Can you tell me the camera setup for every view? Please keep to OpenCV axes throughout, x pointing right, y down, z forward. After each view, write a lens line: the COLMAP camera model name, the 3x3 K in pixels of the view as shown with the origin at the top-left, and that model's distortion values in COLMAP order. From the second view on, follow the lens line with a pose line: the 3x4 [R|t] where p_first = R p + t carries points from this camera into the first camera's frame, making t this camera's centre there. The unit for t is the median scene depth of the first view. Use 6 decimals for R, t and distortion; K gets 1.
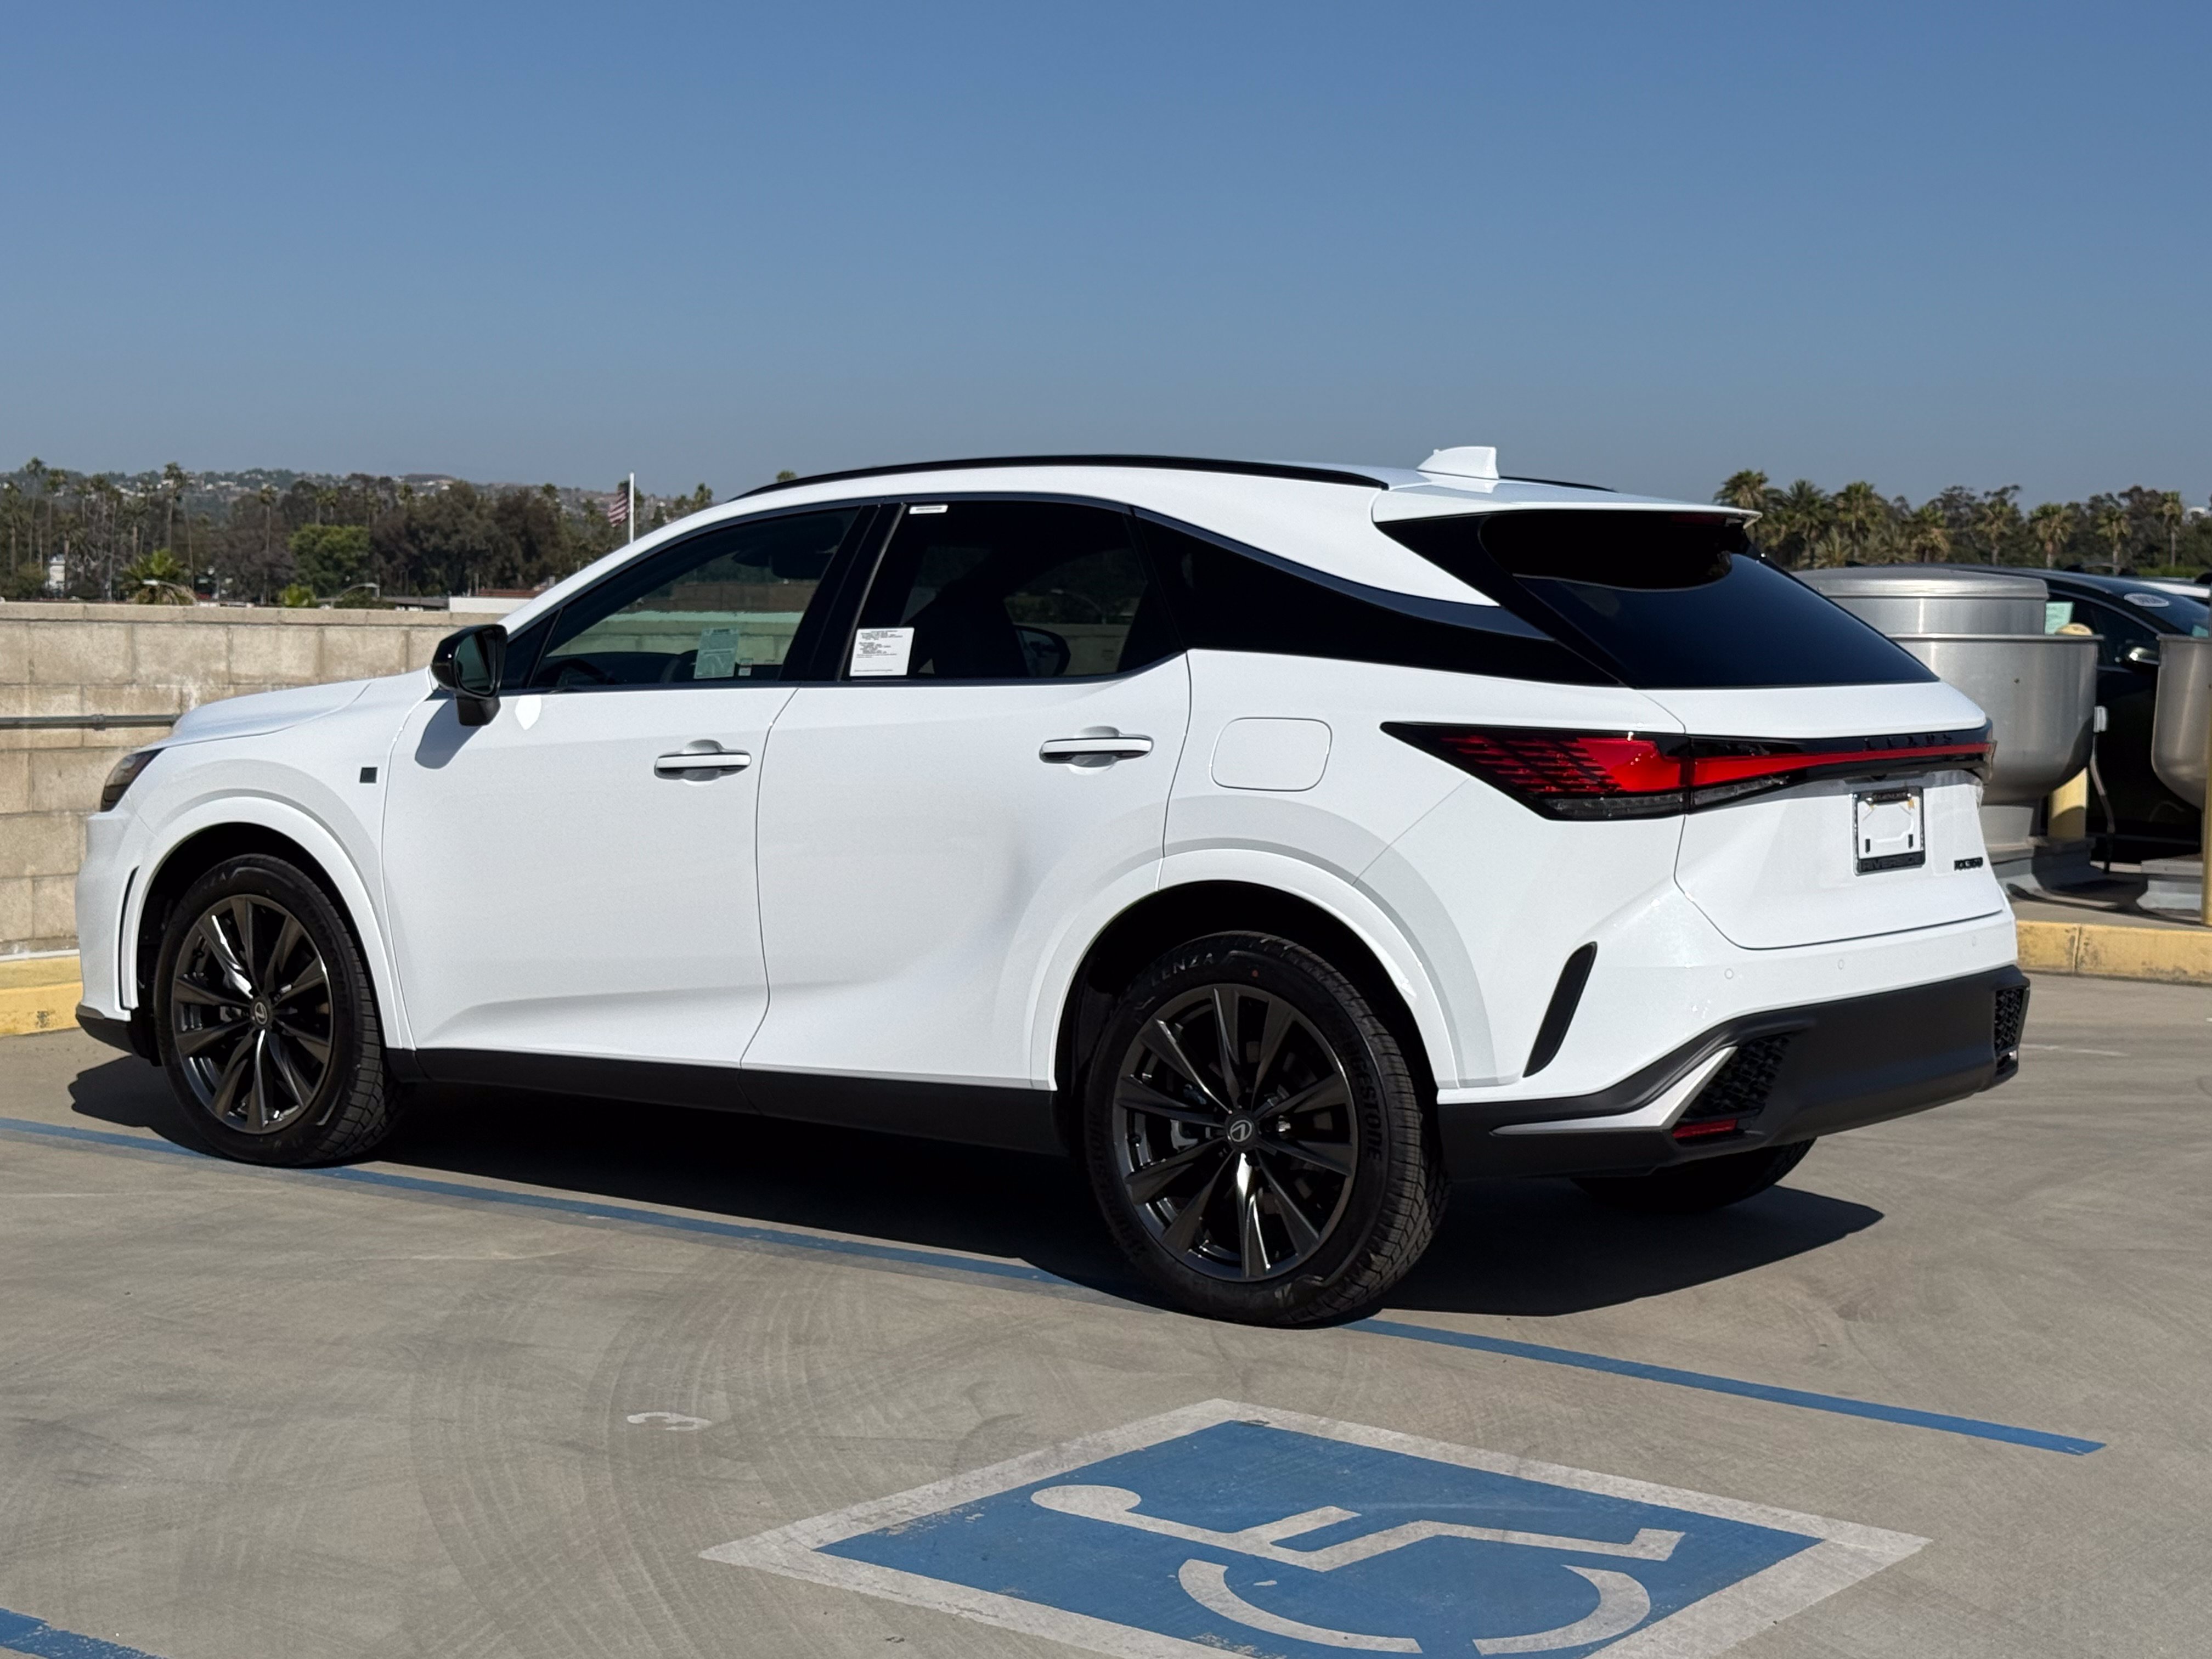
lens RADIAL K [[3530.1, 0, 1106.0], [0, 3530.1, 829.5], [0, 0, 1]] dist [0.011782, 0.018030]
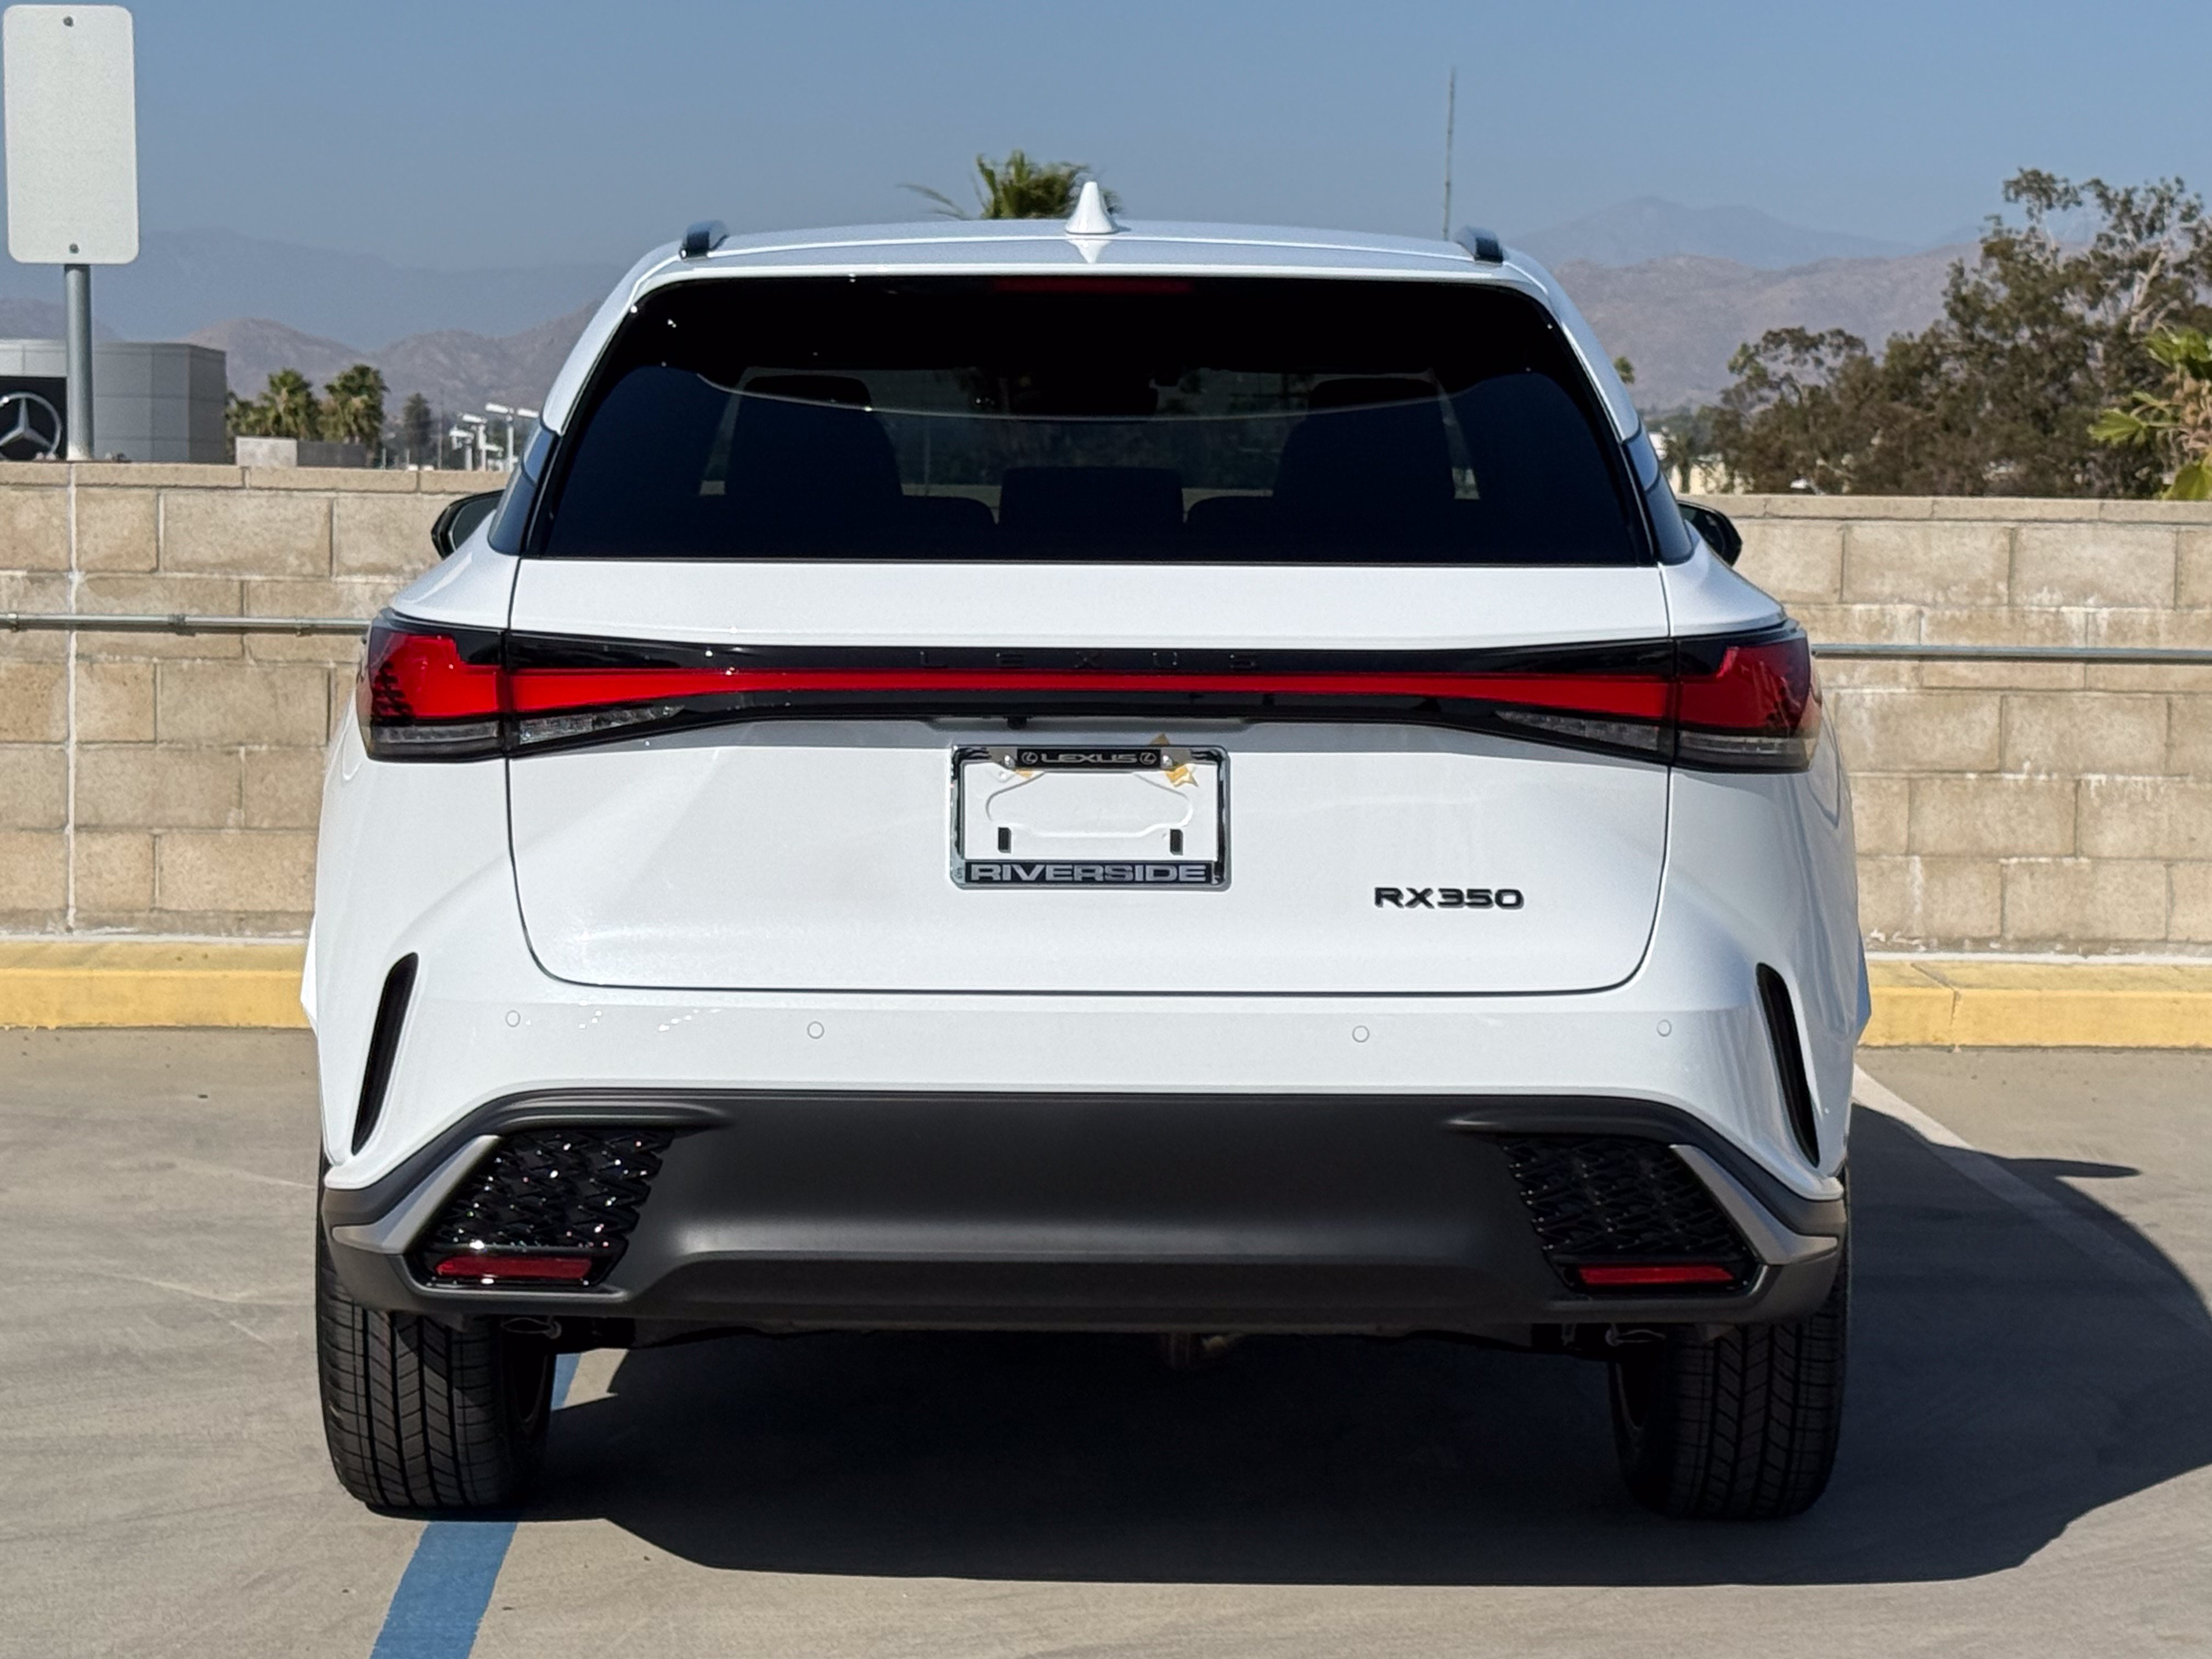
lens RADIAL K [[4951.8, 0, 1106.0], [0, 4951.8, 829.5], [0, 0, 1]] dist [0.221692, -0.149277]
pose [[0.610128, 0.049735, -0.790740, 0.850553], [-0.055926, 0.998242, 0.019634, -0.013633], [0.790326, 0.032244, 0.611837, 0.506657]]
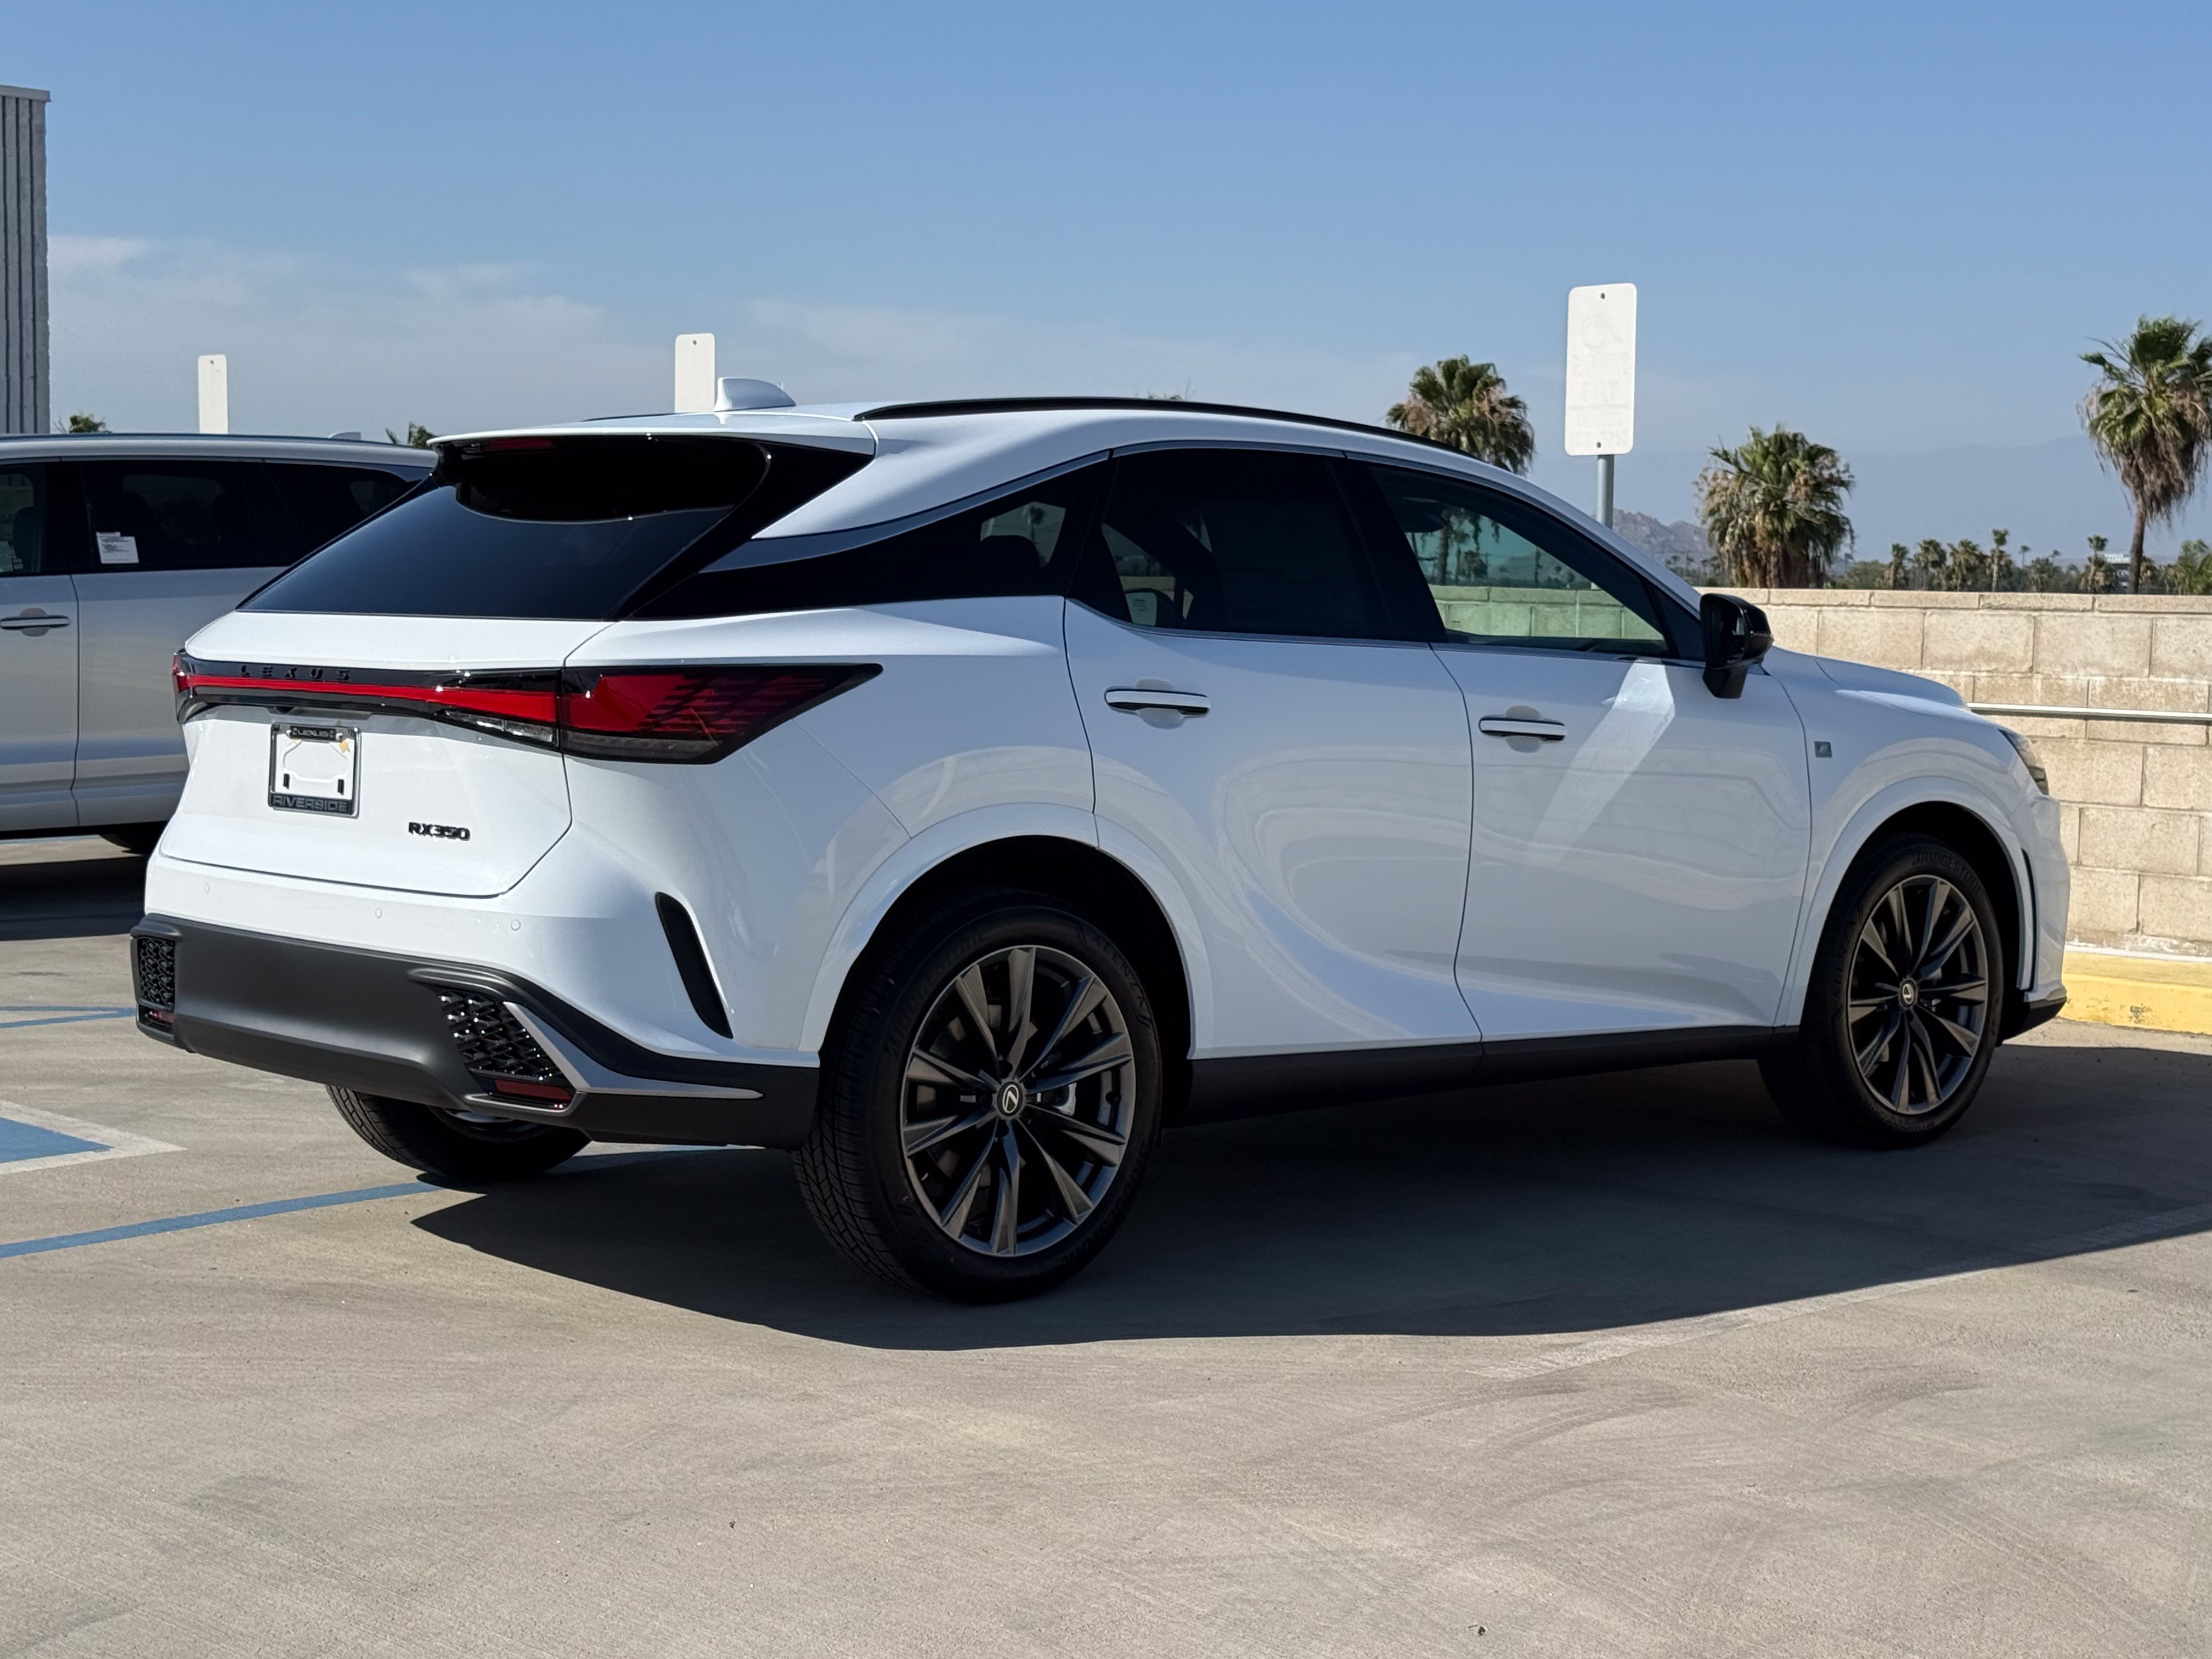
lens RADIAL K [[3343.1, 0, 1106.0], [0, 3343.1, 829.5], [0, 0, 1]] dist [-0.141602, 0.000378]
pose [[-0.145634, 0.058726, -0.987594, 1.048207], [-0.083941, 0.993904, 0.071480, -0.063732], [0.985771, 0.093309, -0.139816, 1.318712]]
